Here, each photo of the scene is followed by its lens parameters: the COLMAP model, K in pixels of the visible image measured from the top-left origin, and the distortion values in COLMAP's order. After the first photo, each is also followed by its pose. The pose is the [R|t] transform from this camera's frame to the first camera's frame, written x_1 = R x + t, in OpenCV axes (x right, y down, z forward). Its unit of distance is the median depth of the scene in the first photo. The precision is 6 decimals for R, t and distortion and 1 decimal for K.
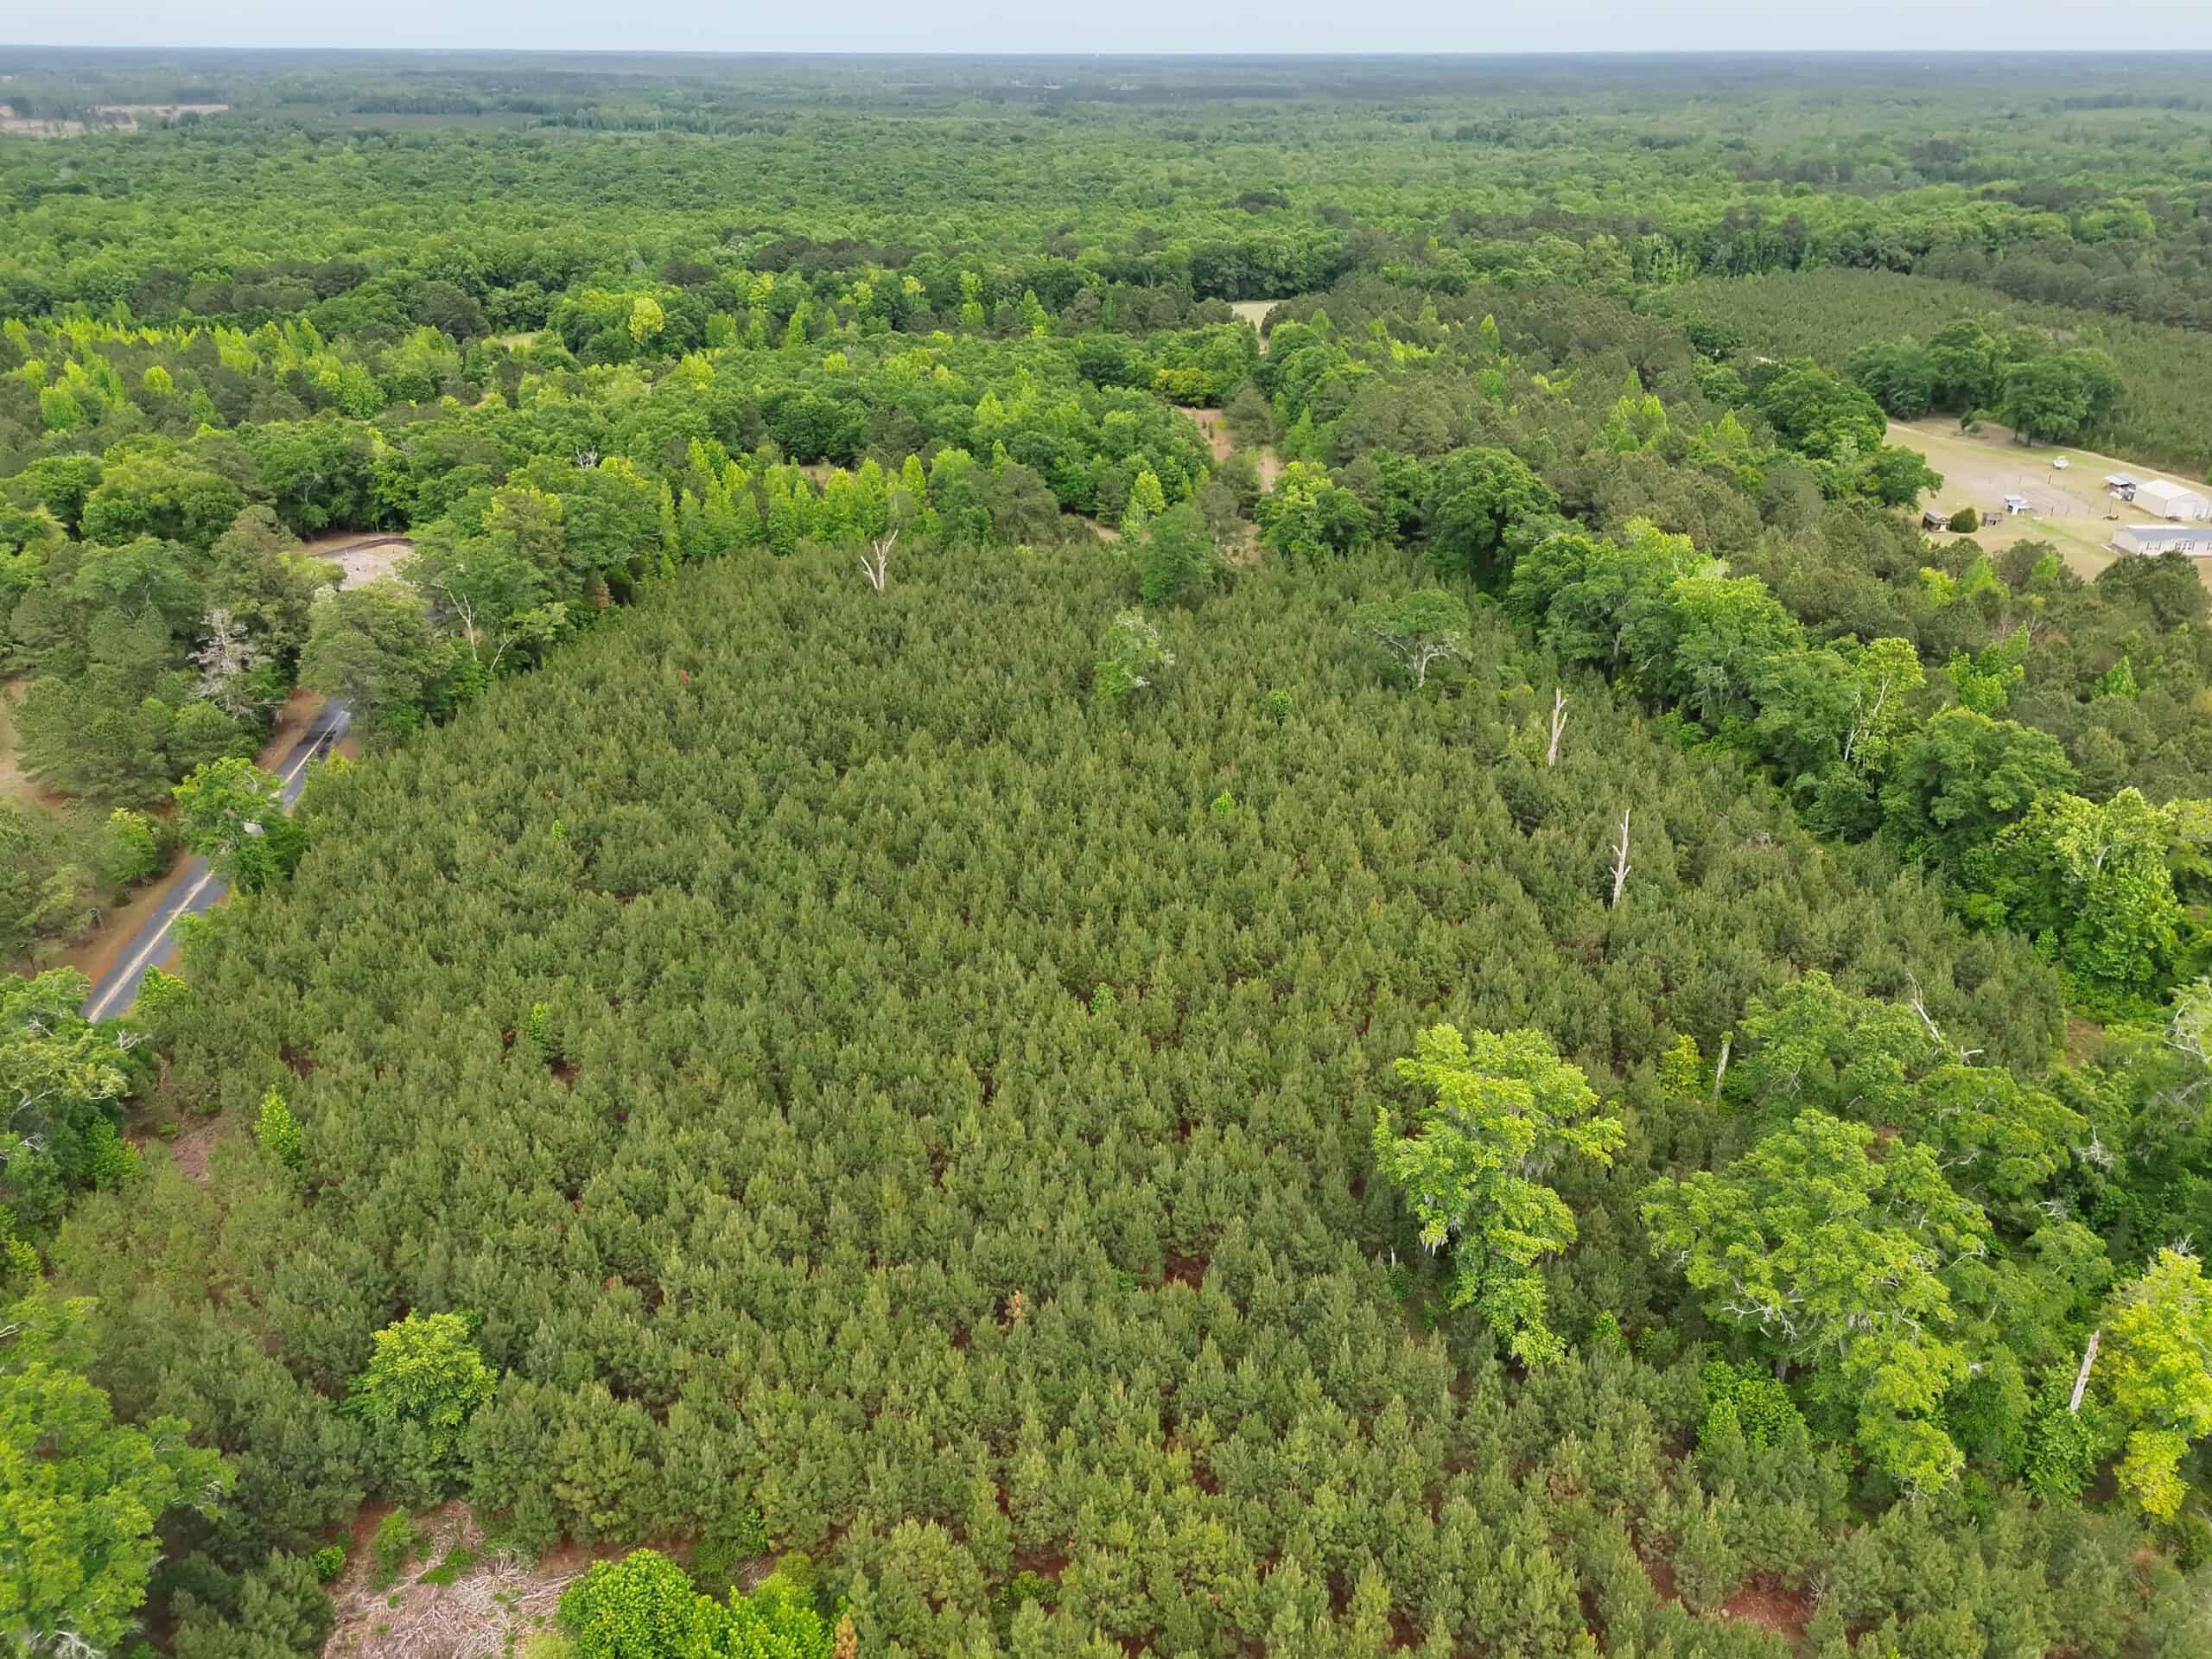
lens RADIAL K [[1672.3, 0, 1106.0], [0, 1672.3, 829.5], [0, 0, 1]] dist [0.083182, -0.084286]
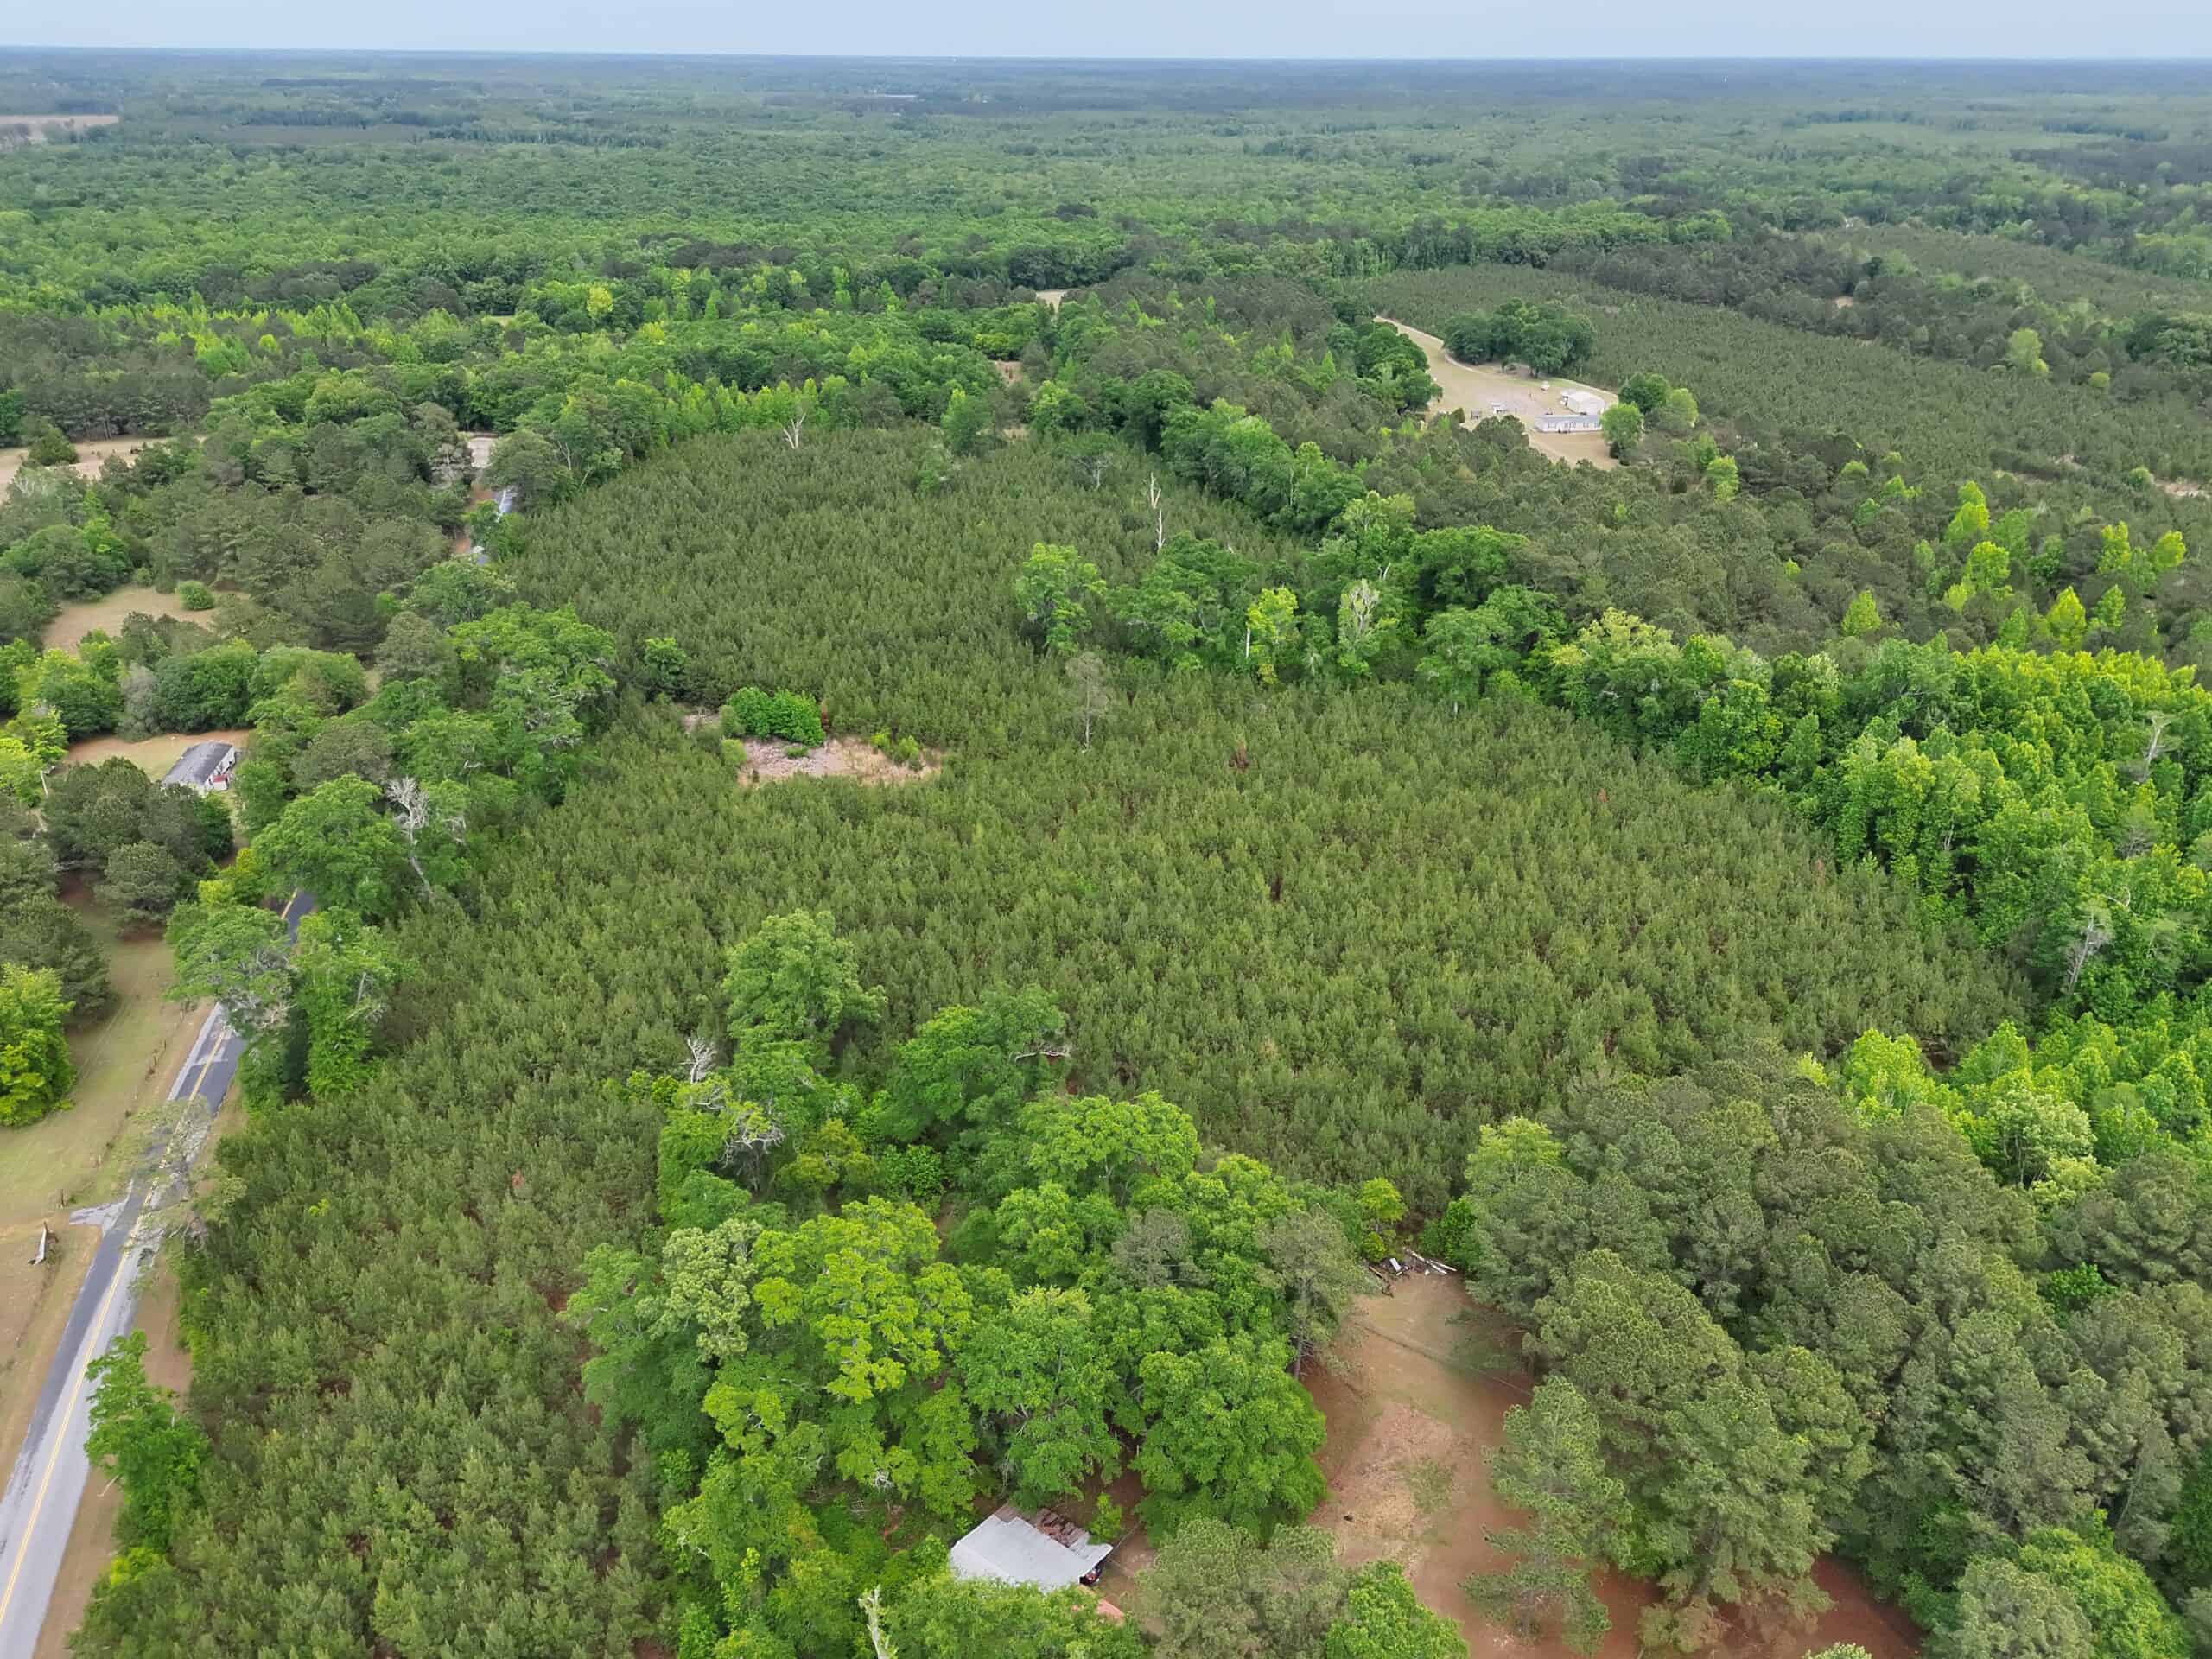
lens RADIAL K [[1672.3, 0, 1106.0], [0, 1672.3, 829.5], [0, 0, 1]] dist [0.083182, -0.084286]
pose [[0.997133, -0.029021, 0.069879, 0.023571], [0.029079, 0.999577, 0.000191, 0.121718], [-0.069855, 0.001841, 0.997555, -0.351945]]
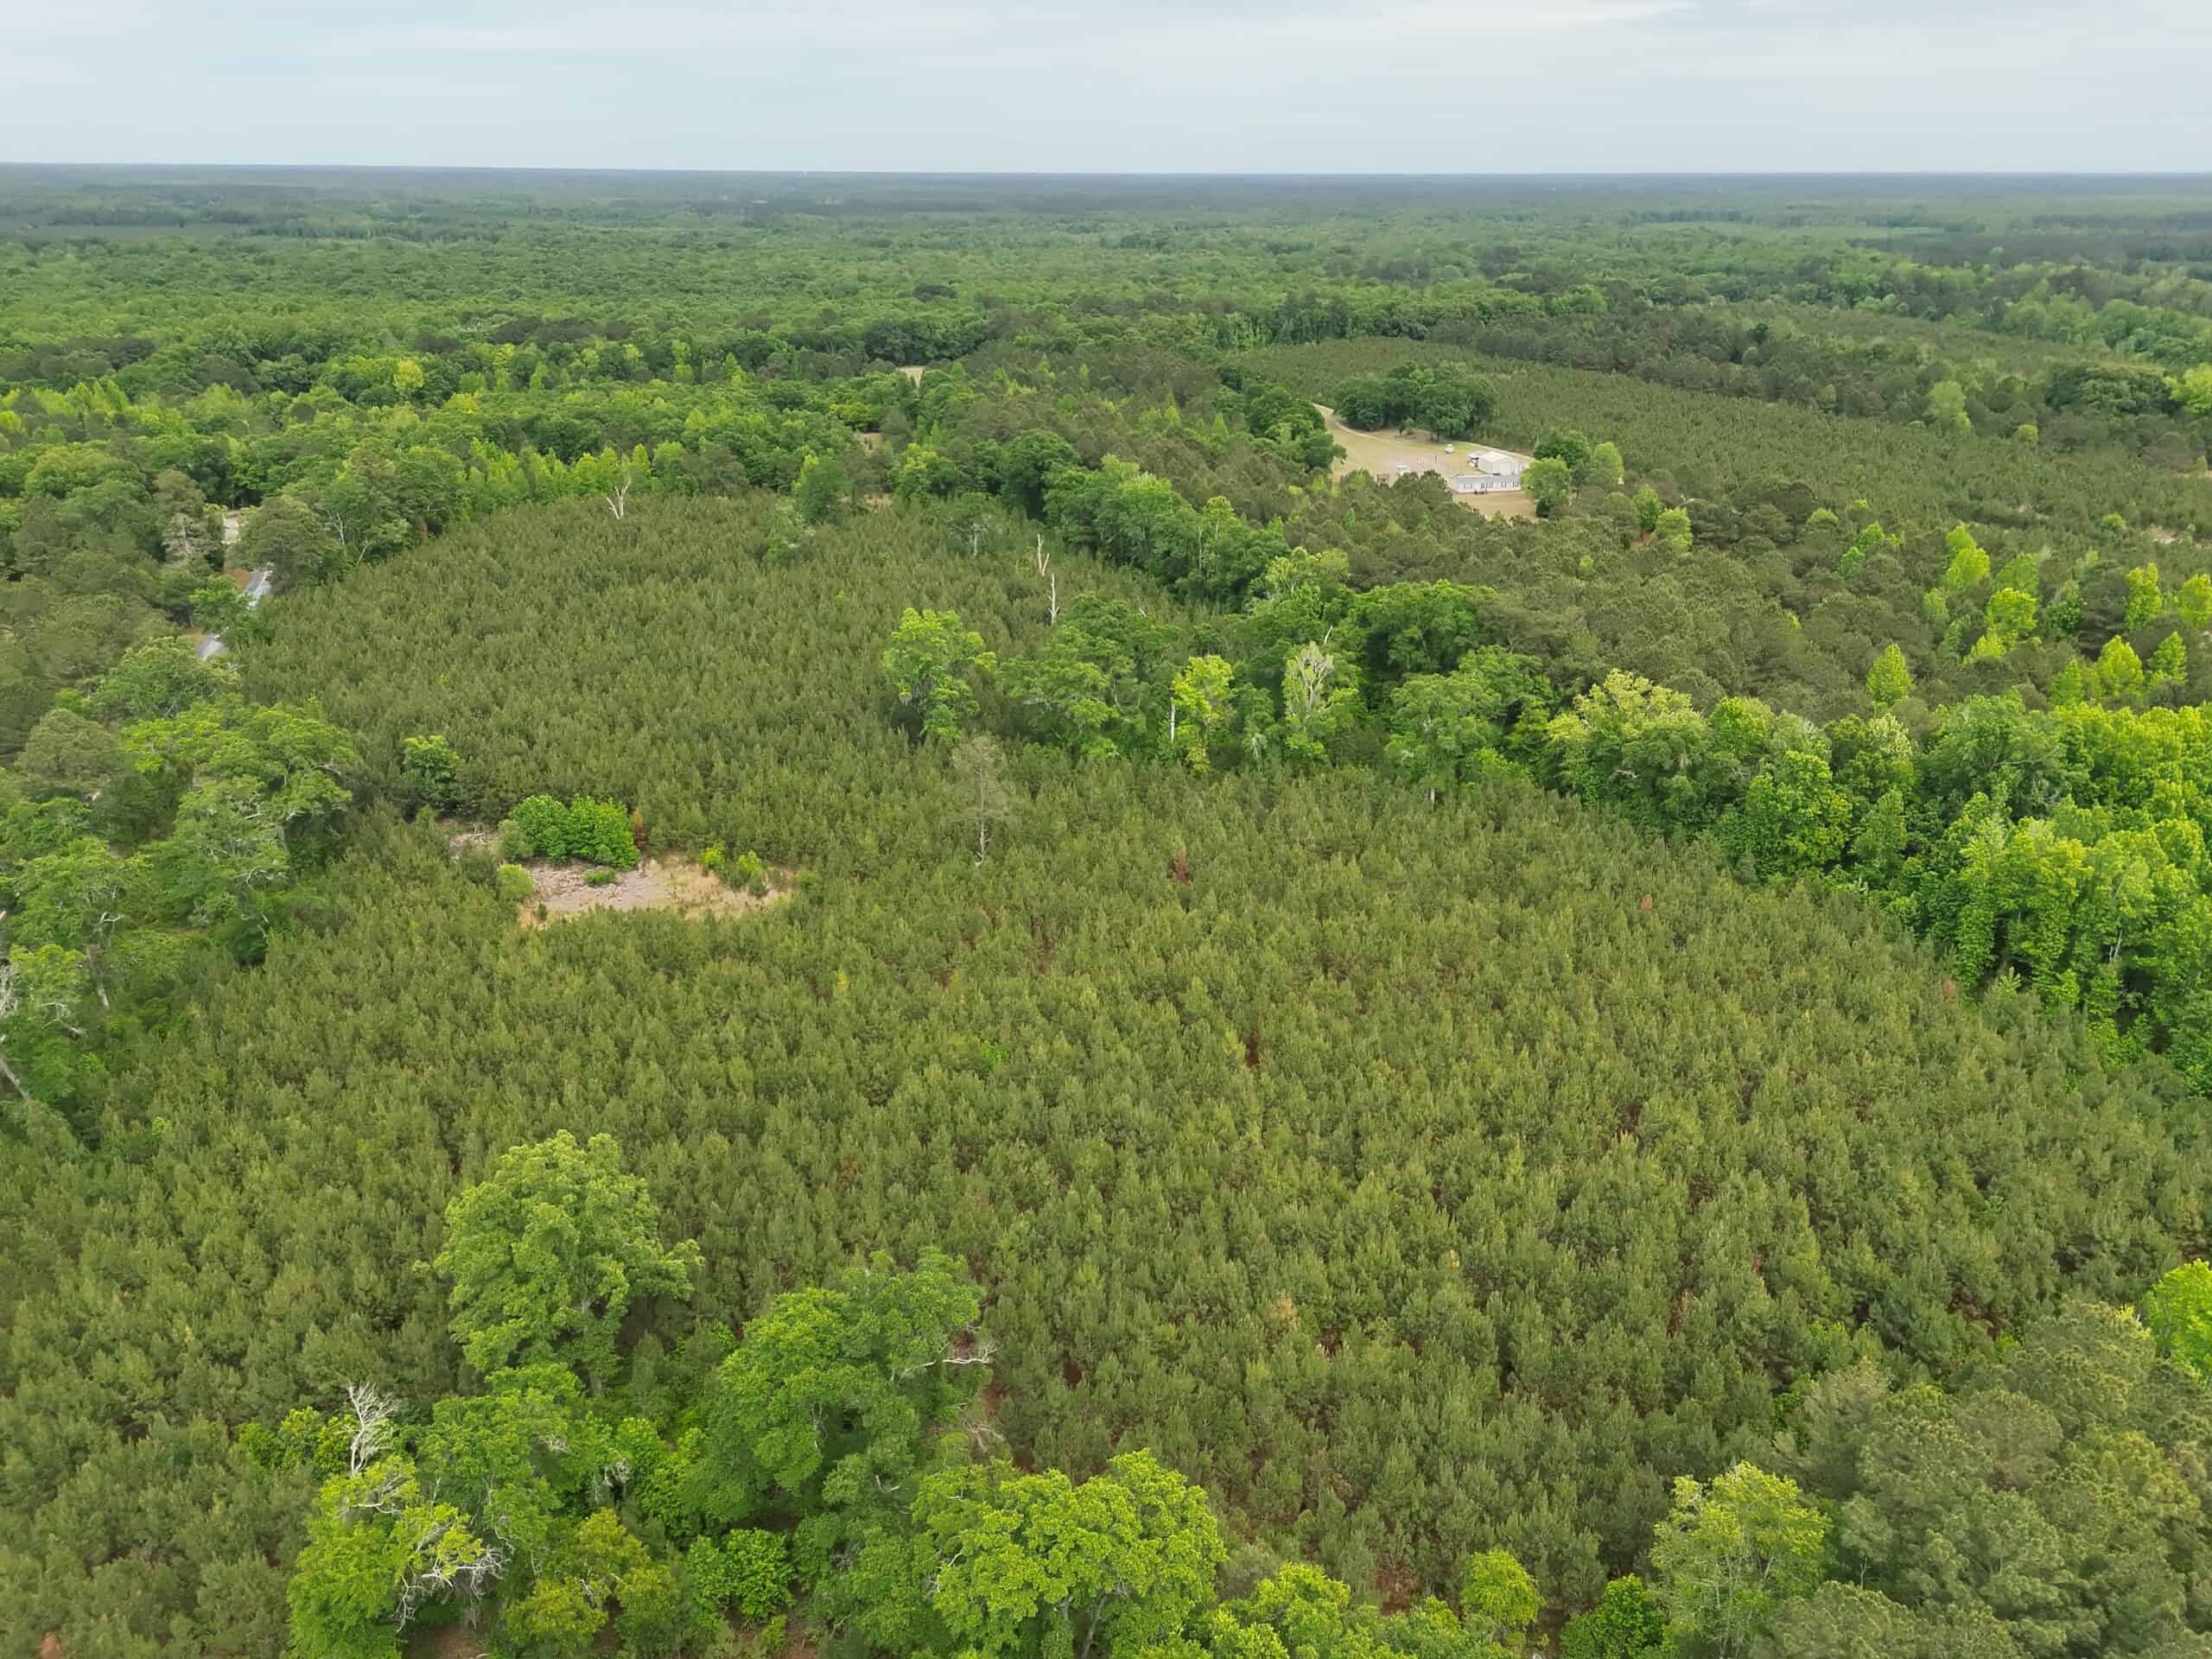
lens RADIAL K [[1672.3, 0, 1106.0], [0, 1672.3, 829.5], [0, 0, 1]] dist [0.083182, -0.084286]
pose [[0.987501, -0.055563, 0.147495, 0.025088], [0.064059, 0.996512, -0.053489, 0.113112], [-0.144009, 0.062269, 0.987615, -0.244912]]
